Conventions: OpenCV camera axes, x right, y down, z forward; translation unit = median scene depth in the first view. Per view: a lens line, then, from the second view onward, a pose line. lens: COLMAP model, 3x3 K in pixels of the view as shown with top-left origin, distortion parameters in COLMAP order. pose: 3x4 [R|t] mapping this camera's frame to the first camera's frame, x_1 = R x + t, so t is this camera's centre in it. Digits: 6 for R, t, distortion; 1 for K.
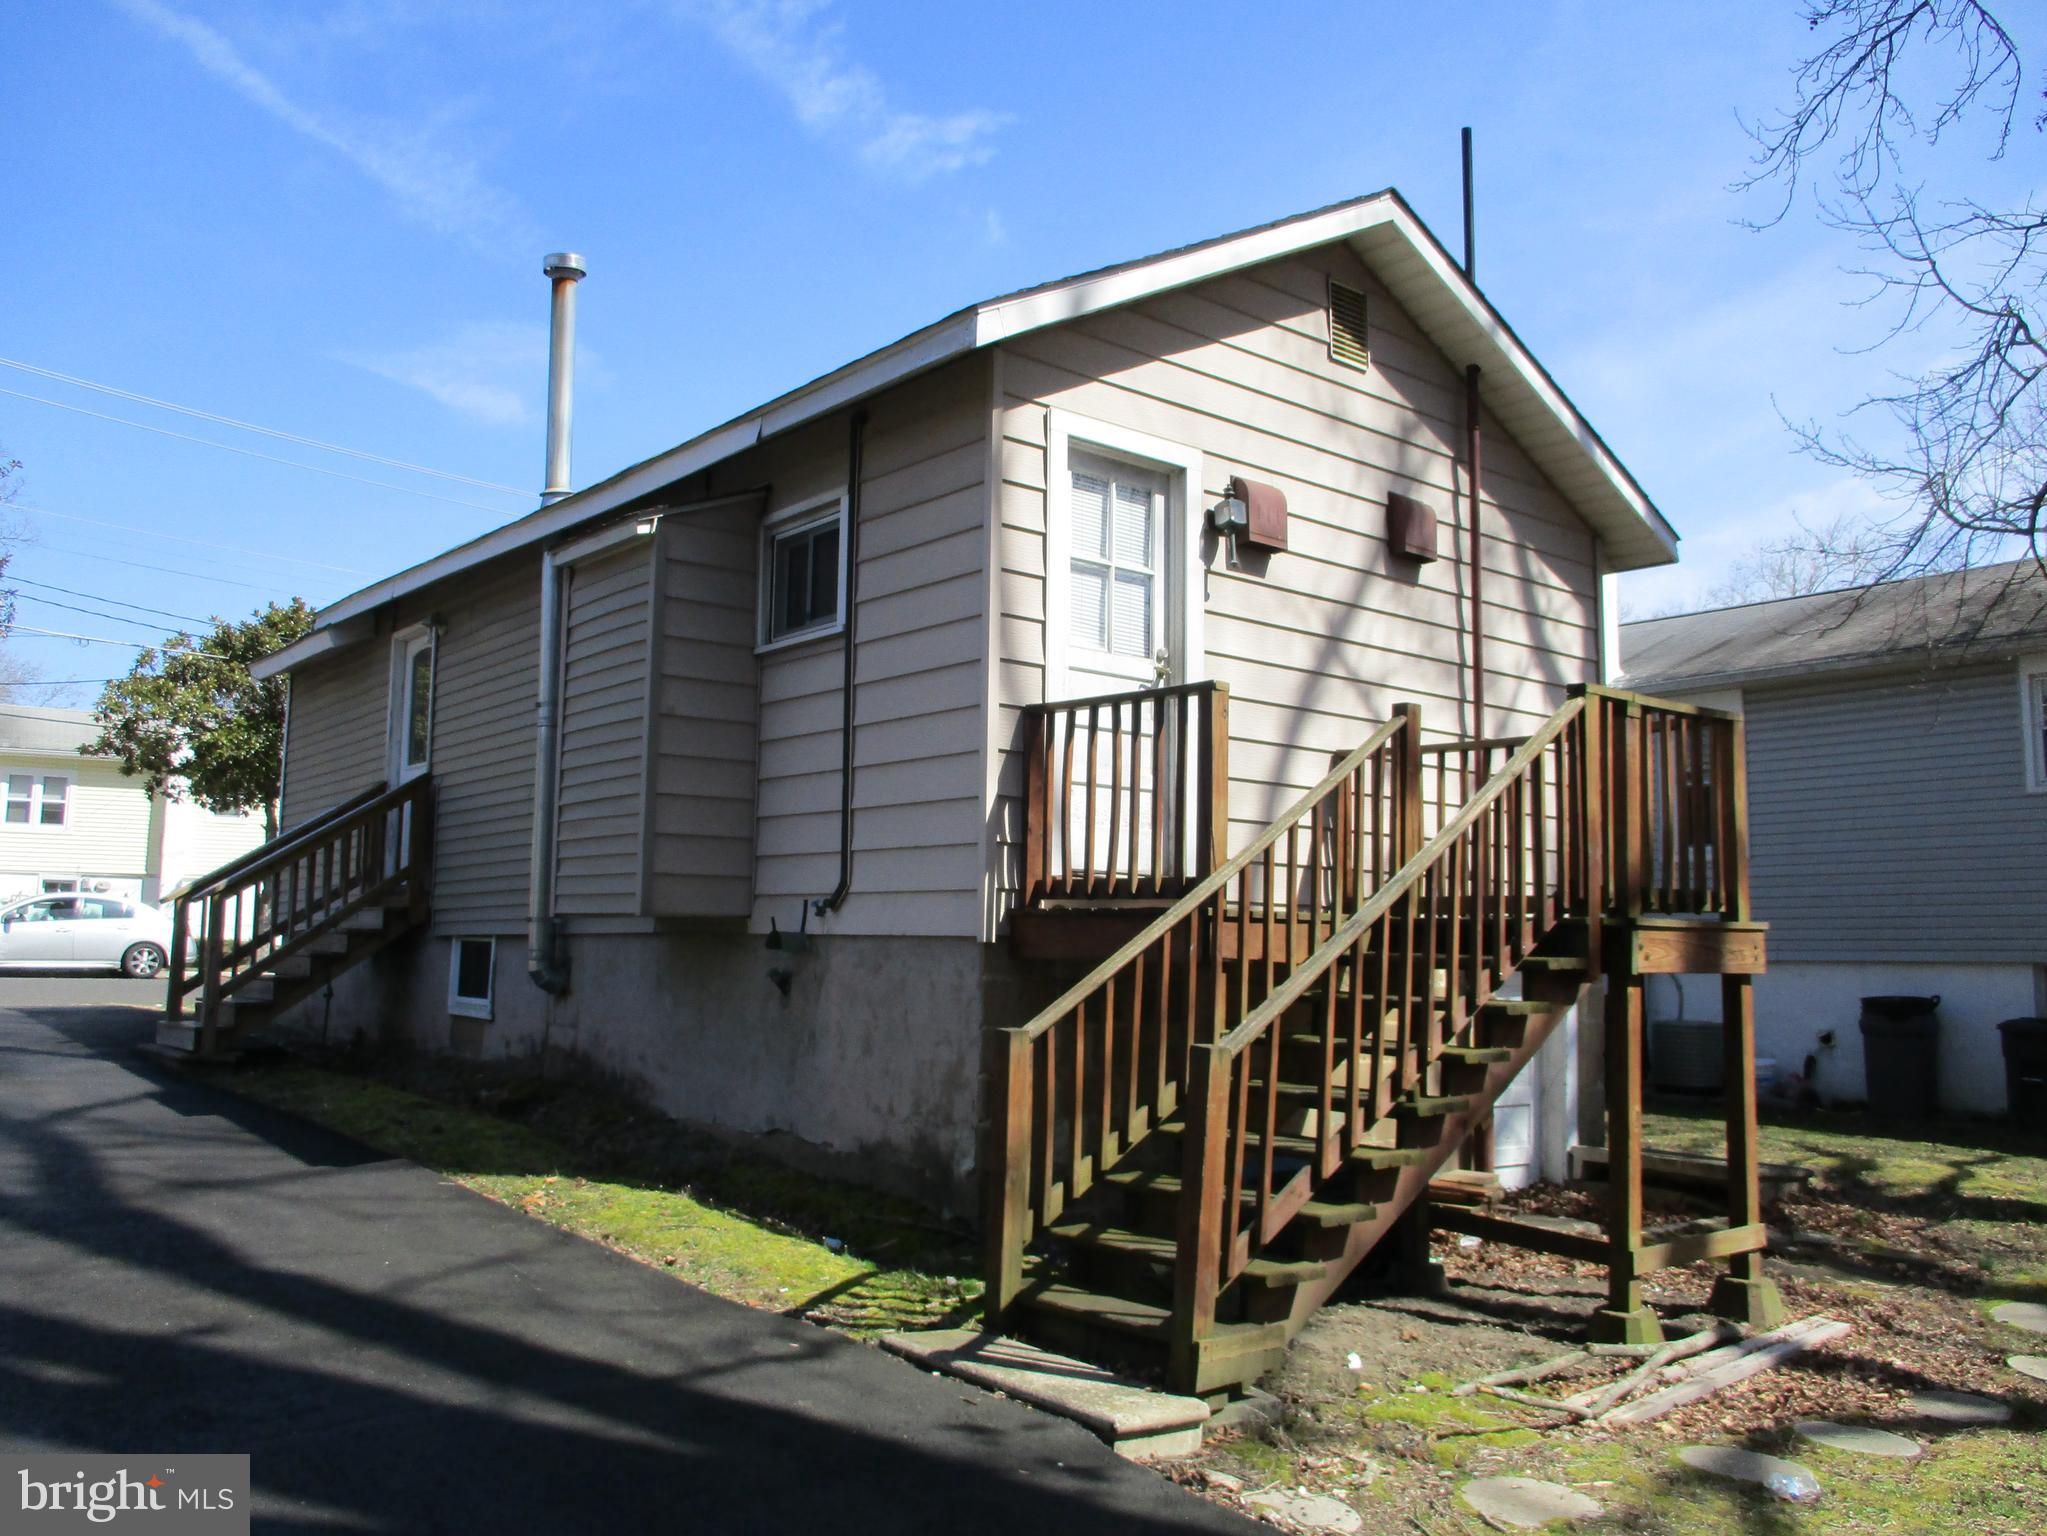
lens RADIAL K [[1698.5, 0, 1033.2], [0, 1698.5, 725.2], [0, 0, 1]] dist [-0.028687, 0.024603]
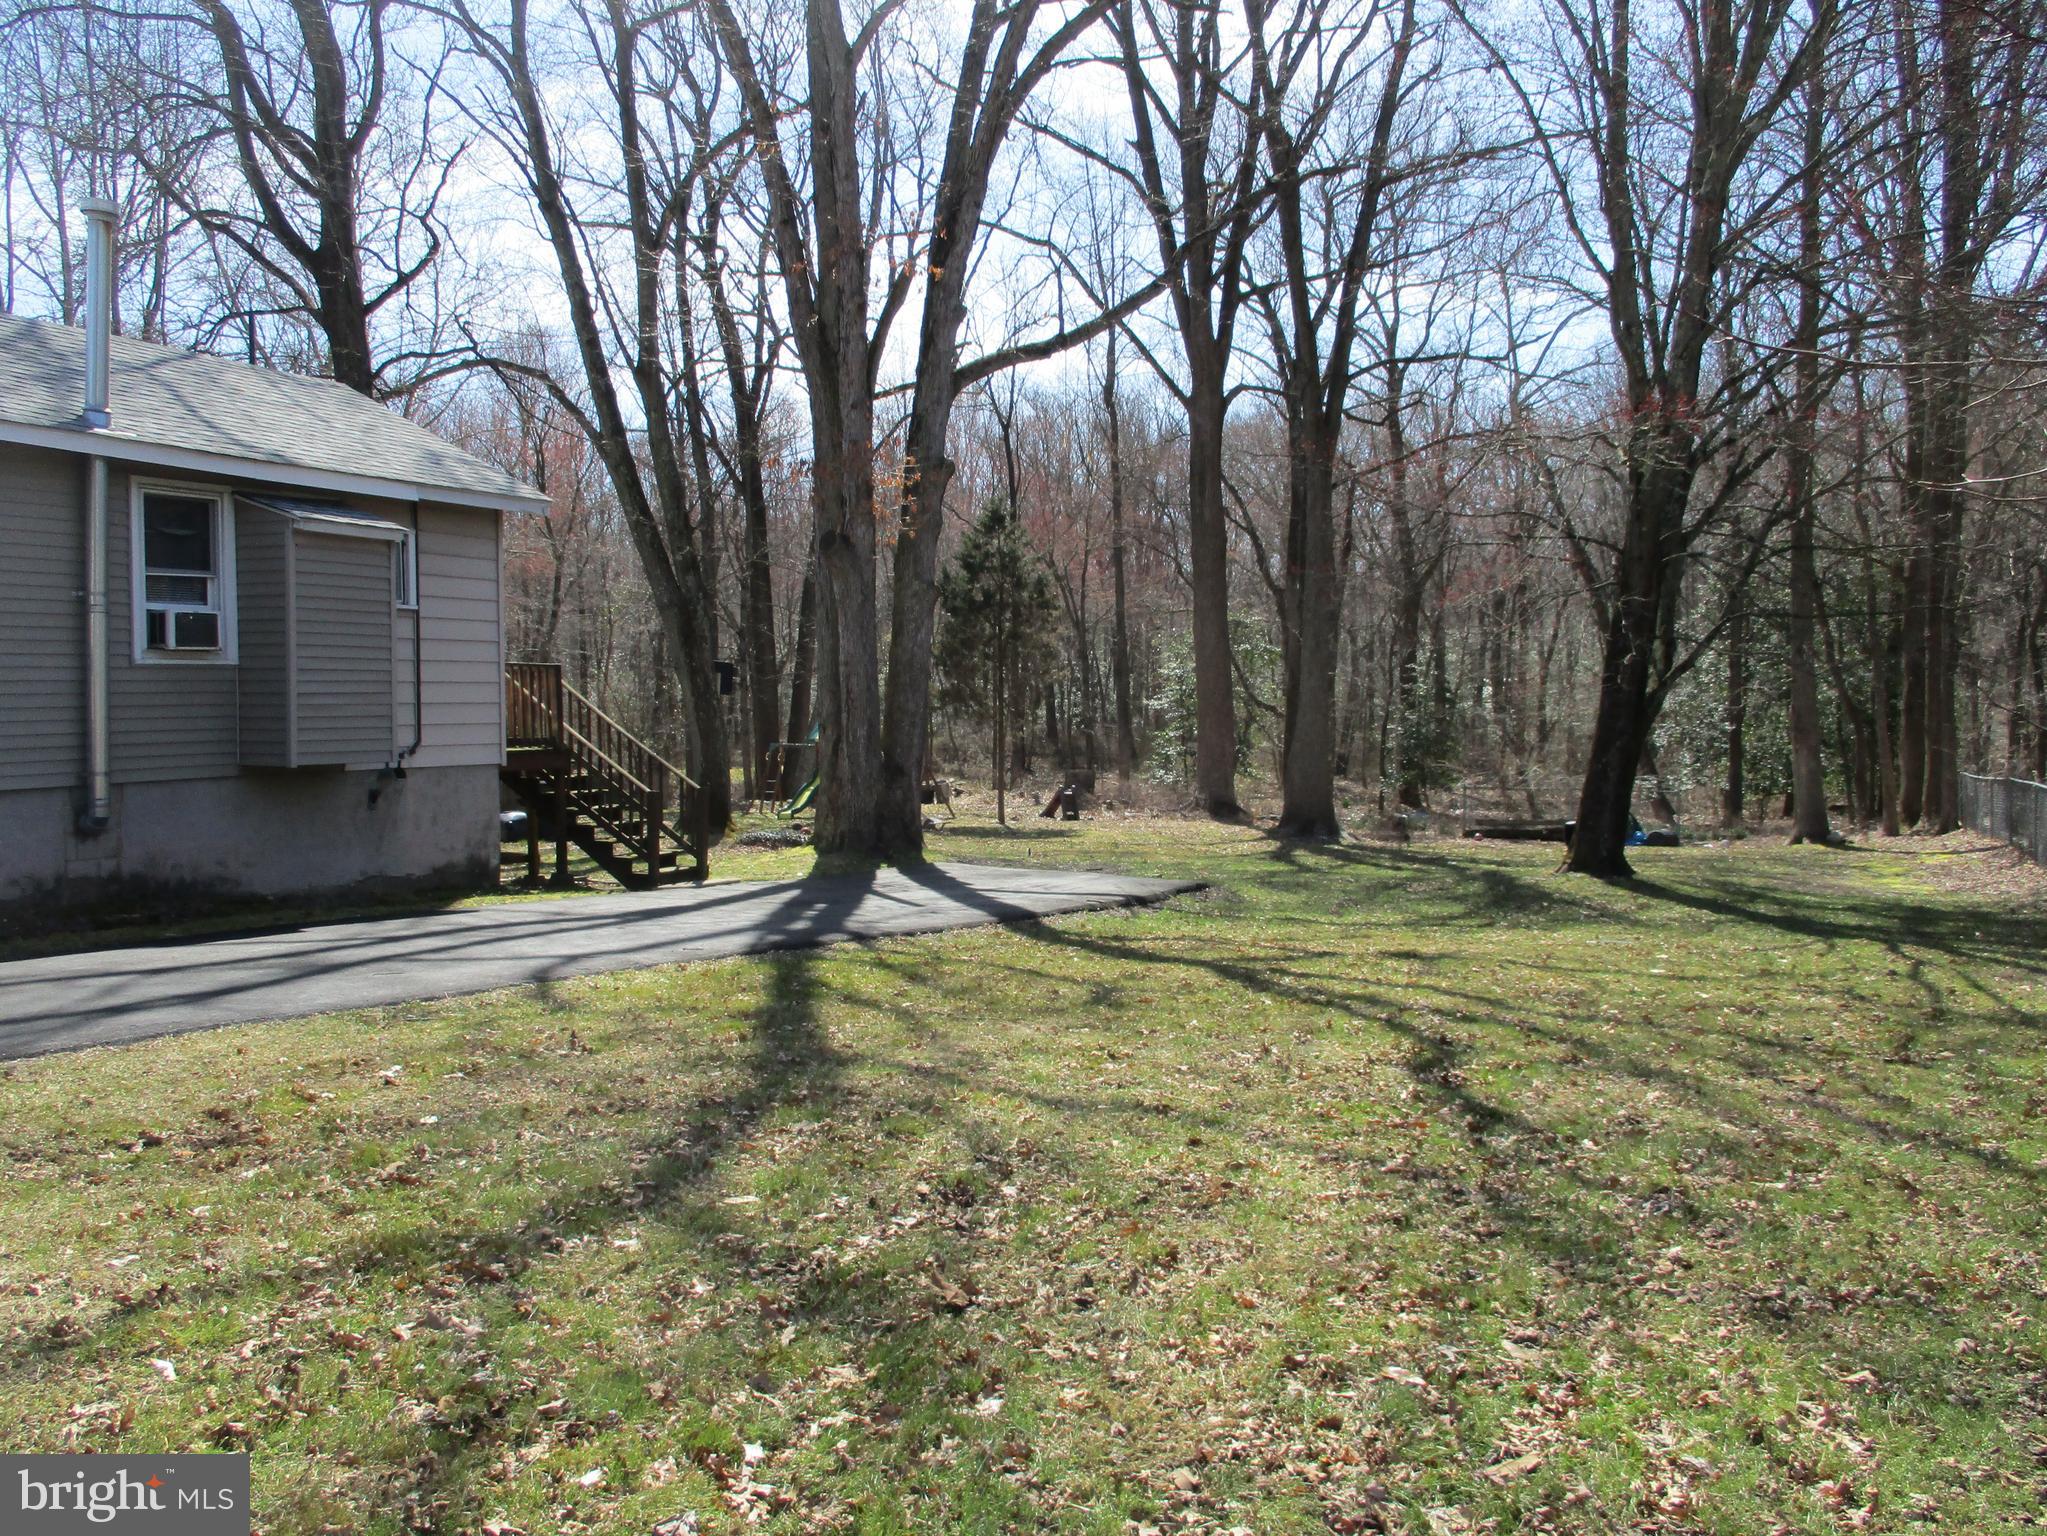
lens RADIAL K [[1698.5, 0, 1033.2], [0, 1698.5, 725.2], [0, 0, 1]] dist [-0.028687, 0.024603]
pose [[-0.437842, -0.022343, 0.898774, -2.143261], [-0.113801, 0.993028, -0.030752, 0.053442], [-0.891821, -0.115746, -0.437331, 1.206900]]
